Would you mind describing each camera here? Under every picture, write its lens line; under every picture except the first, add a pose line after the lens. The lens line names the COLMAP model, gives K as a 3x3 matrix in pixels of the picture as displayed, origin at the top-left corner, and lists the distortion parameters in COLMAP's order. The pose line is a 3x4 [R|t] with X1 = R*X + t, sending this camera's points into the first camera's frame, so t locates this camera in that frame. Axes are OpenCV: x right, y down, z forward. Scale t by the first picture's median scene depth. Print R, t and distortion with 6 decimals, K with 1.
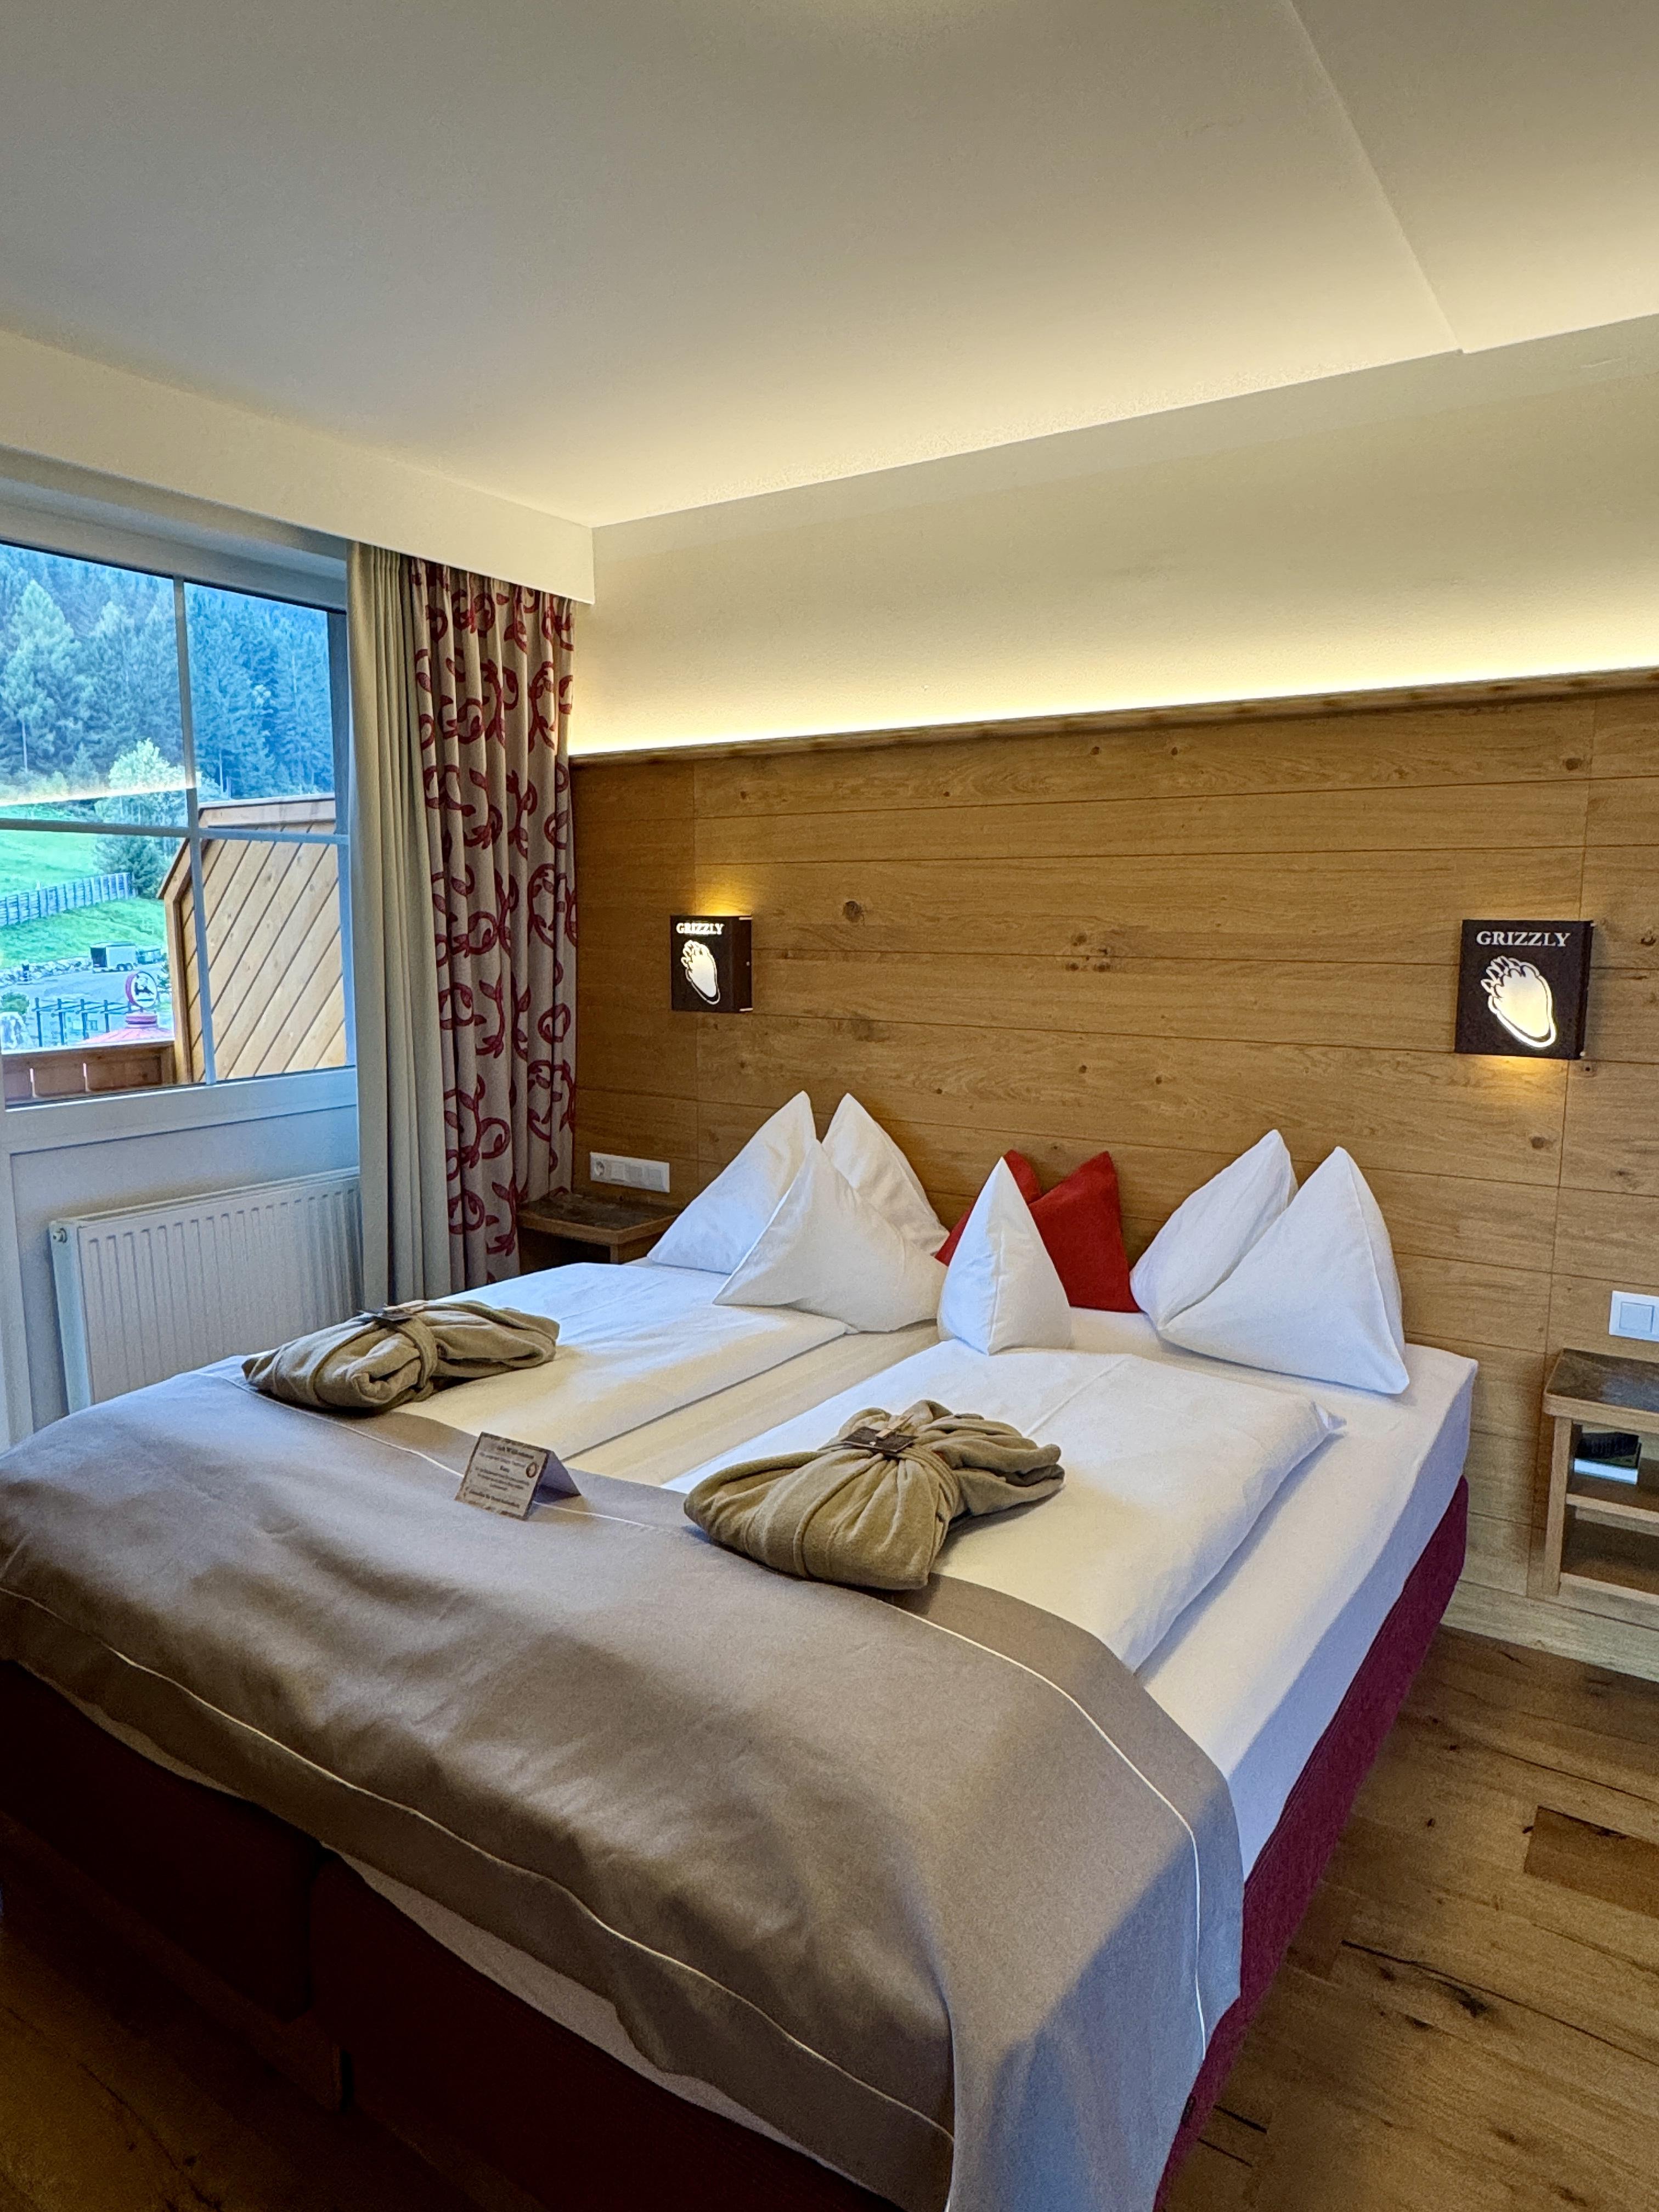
lens RADIAL K [[1369.6, 0, 829.5], [0, 1369.6, 1106.0], [0, 0, 1]] dist [-0.001546, 0.000595]
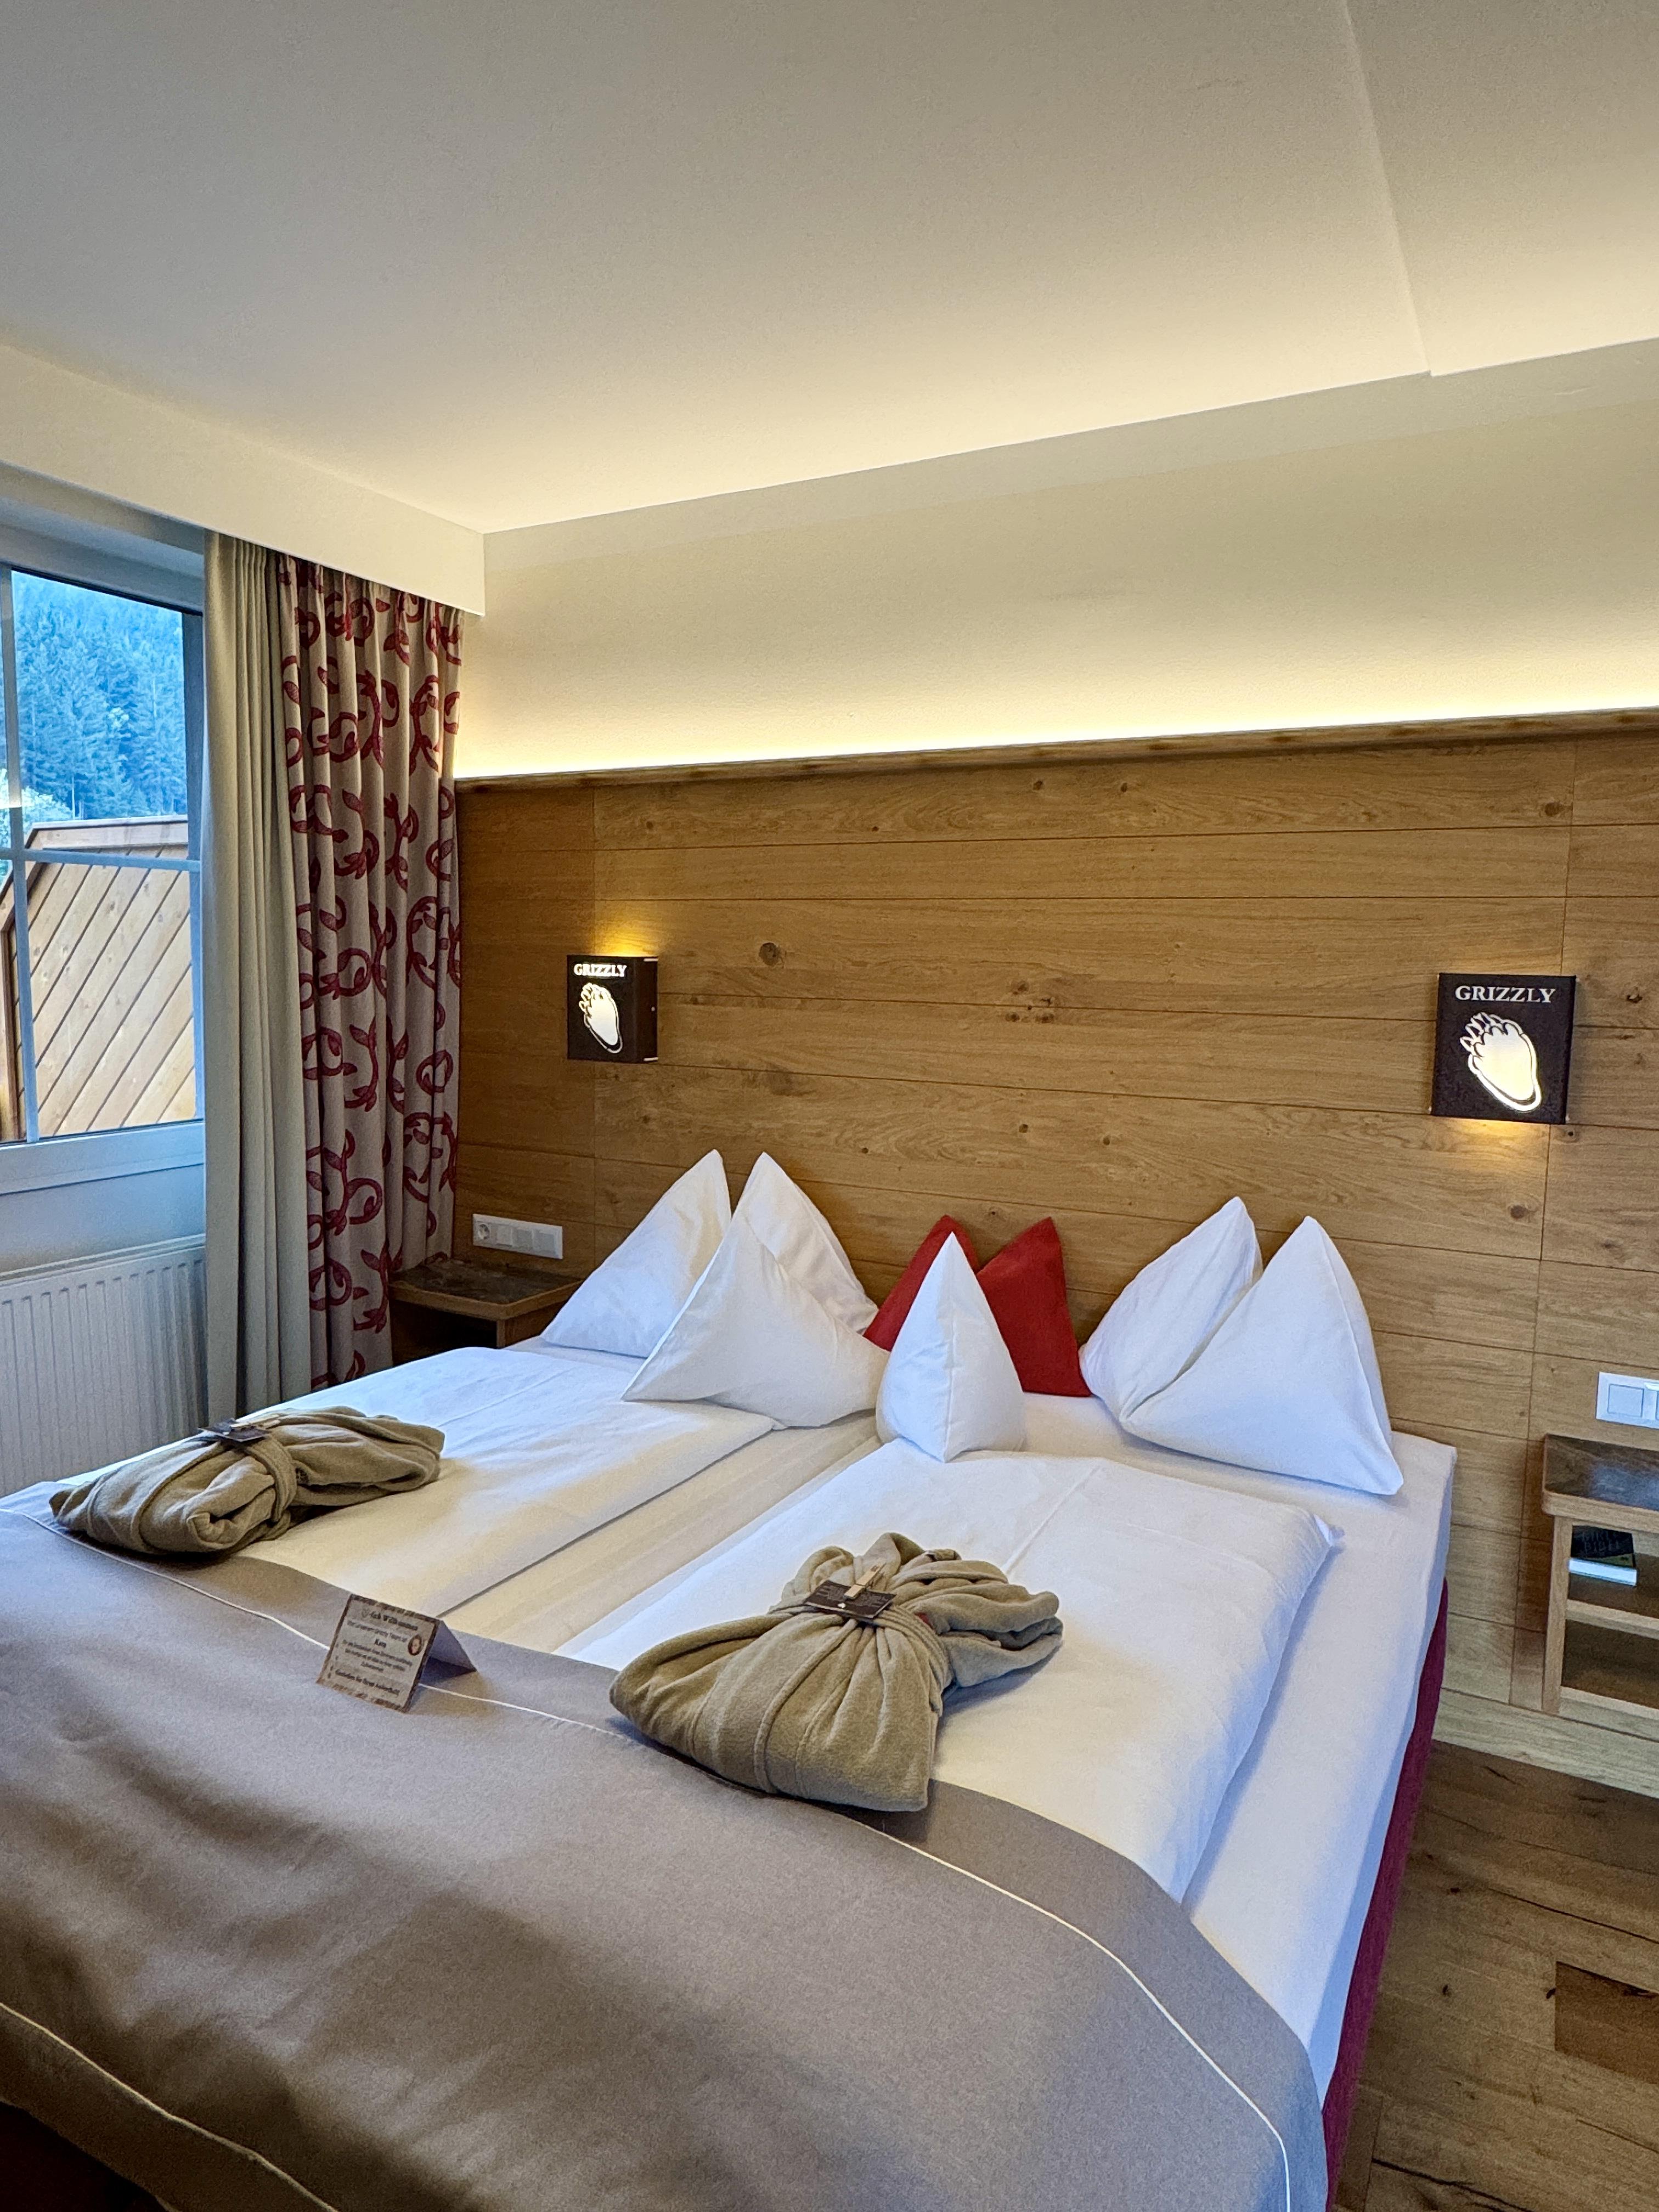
lens RADIAL K [[1370.8, 0, 831.4], [0, 1370.8, 1092.5], [0, 0, 1]] dist [-0.002452, 0.002648]
pose [[0.995838, 0.003901, 0.091061, -0.028726], [-0.000510, 0.999307, -0.037230, -0.017069], [-0.091143, 0.037029, 0.995149, 0.097429]]
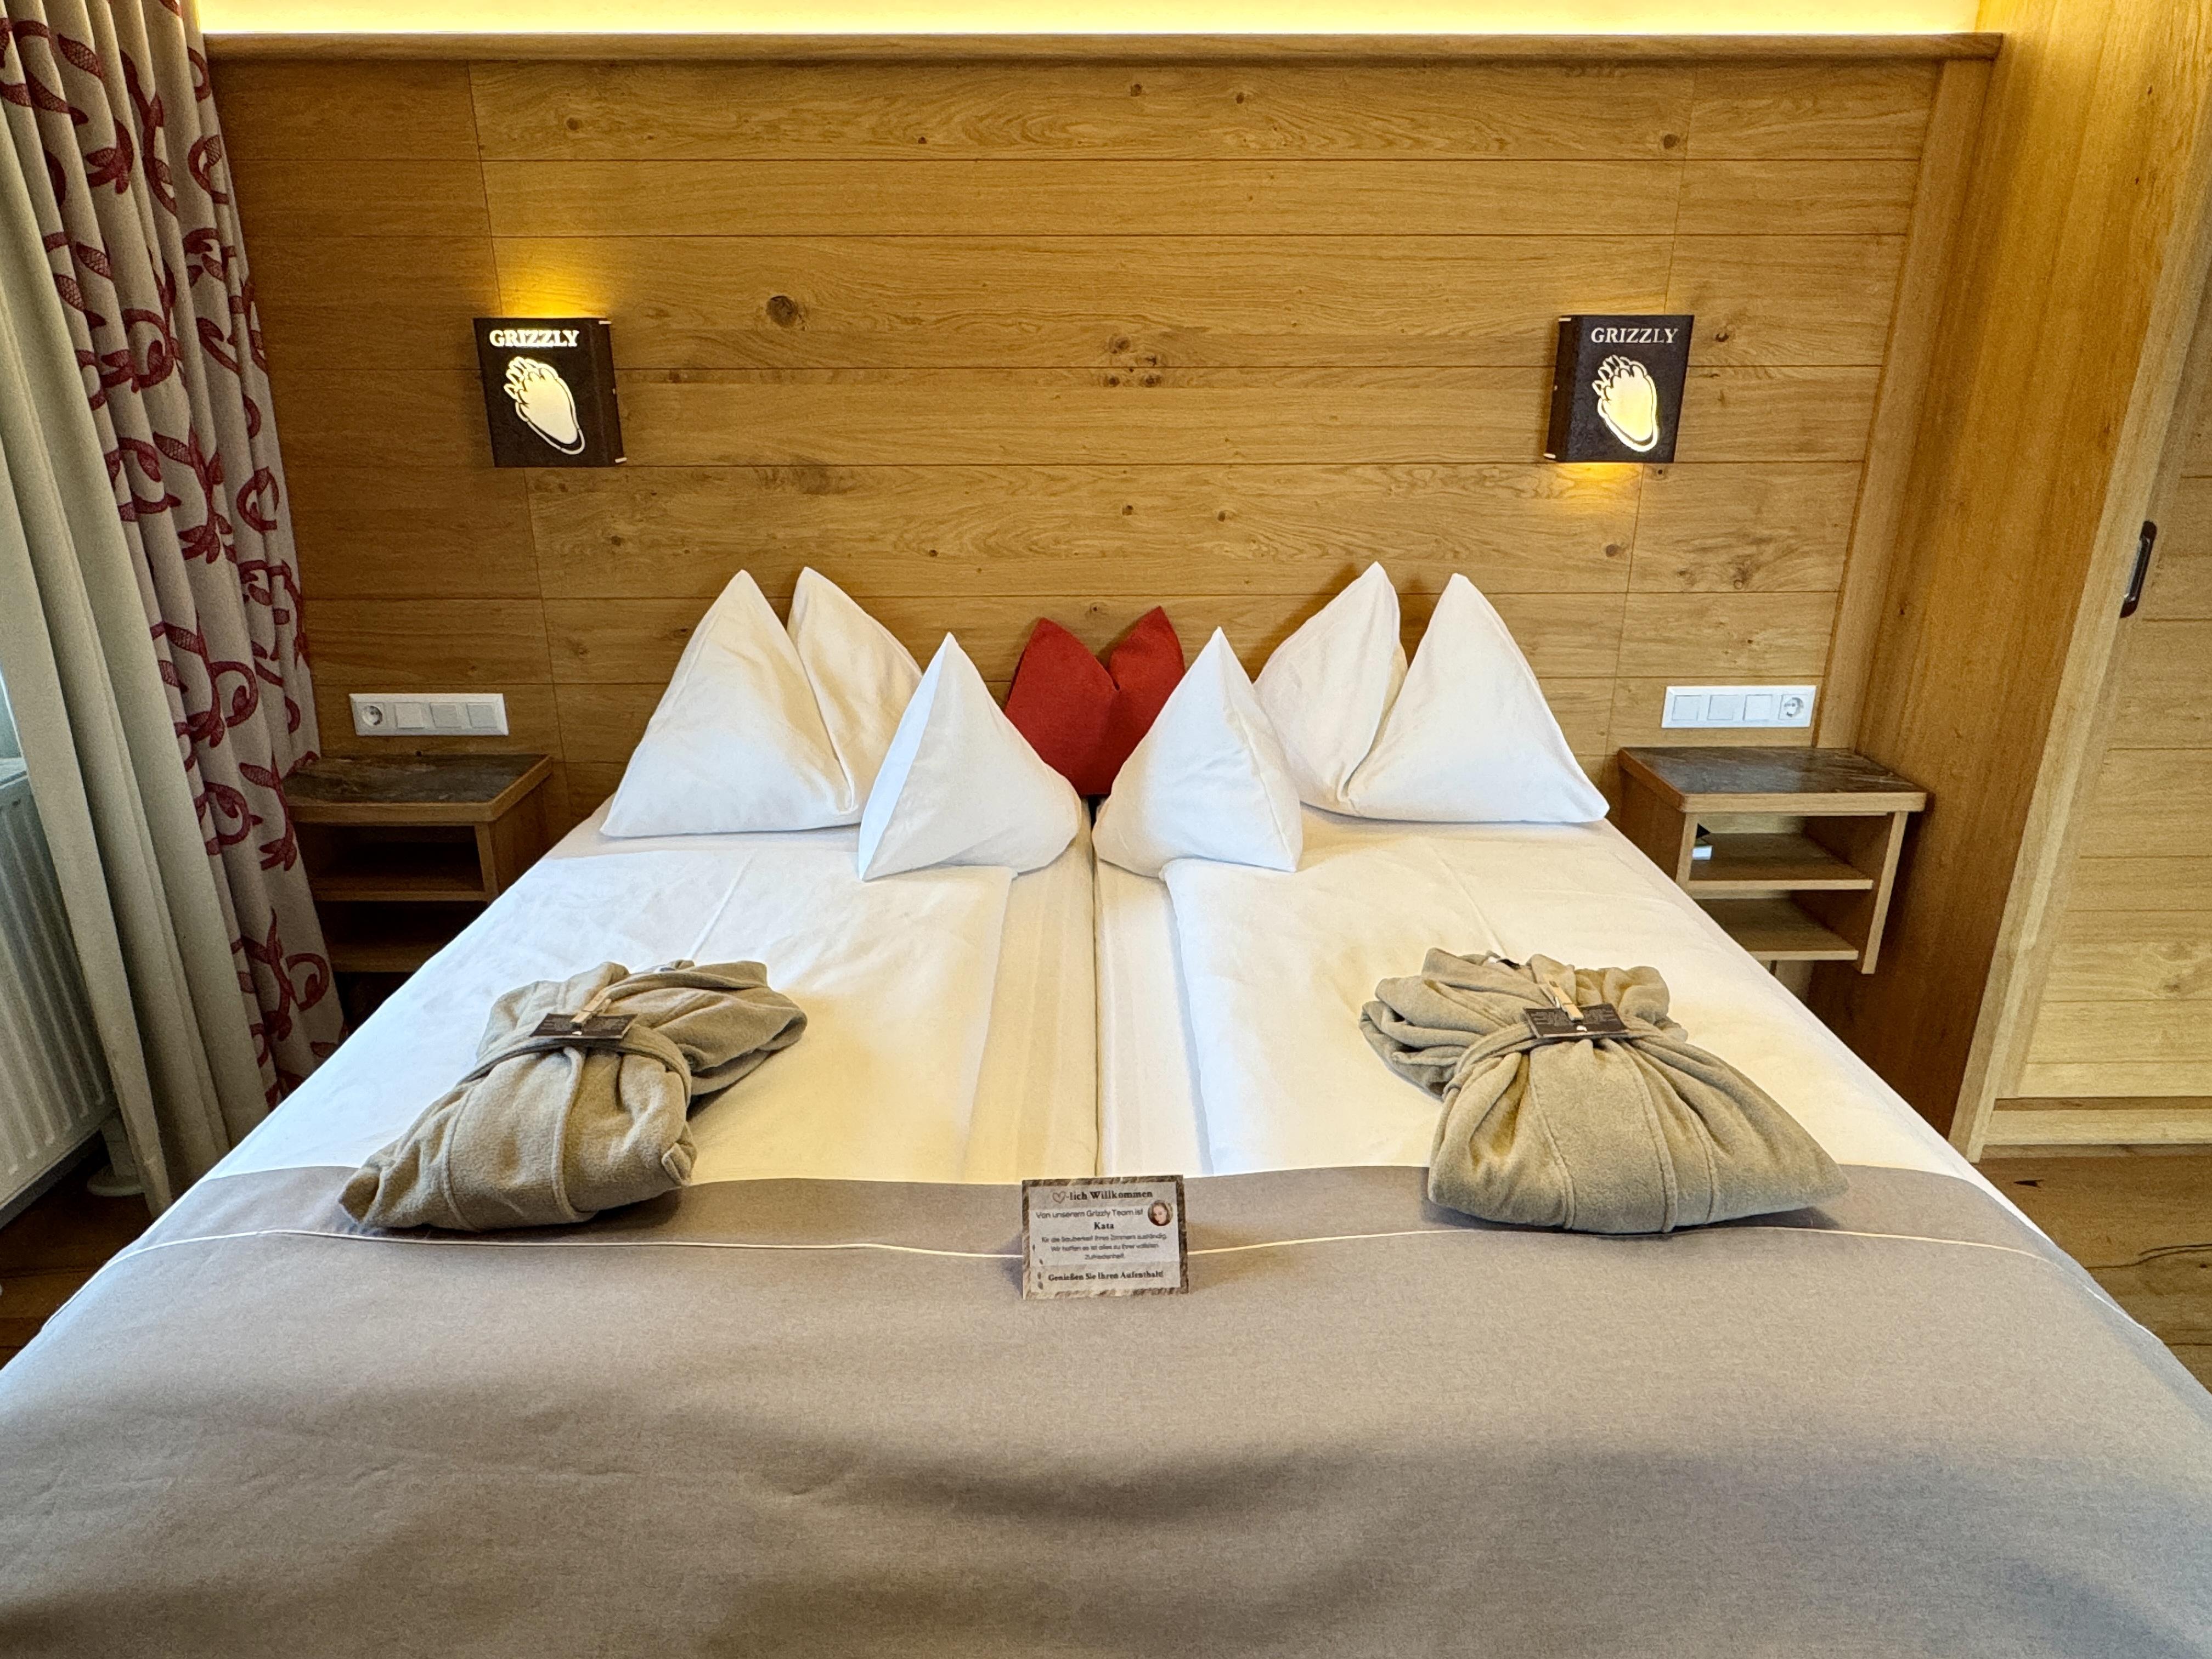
lens RADIAL K [[1369.6, 0, 1105.2], [0, 1369.6, 835.5], [0, 0, 1]] dist [-0.001546, 0.000595]
pose [[0.823373, -0.198028, 0.531828, -0.317569], [0.084993, 0.969603, 0.229449, -0.028223], [-0.561099, -0.143721, 0.815176, 0.312553]]
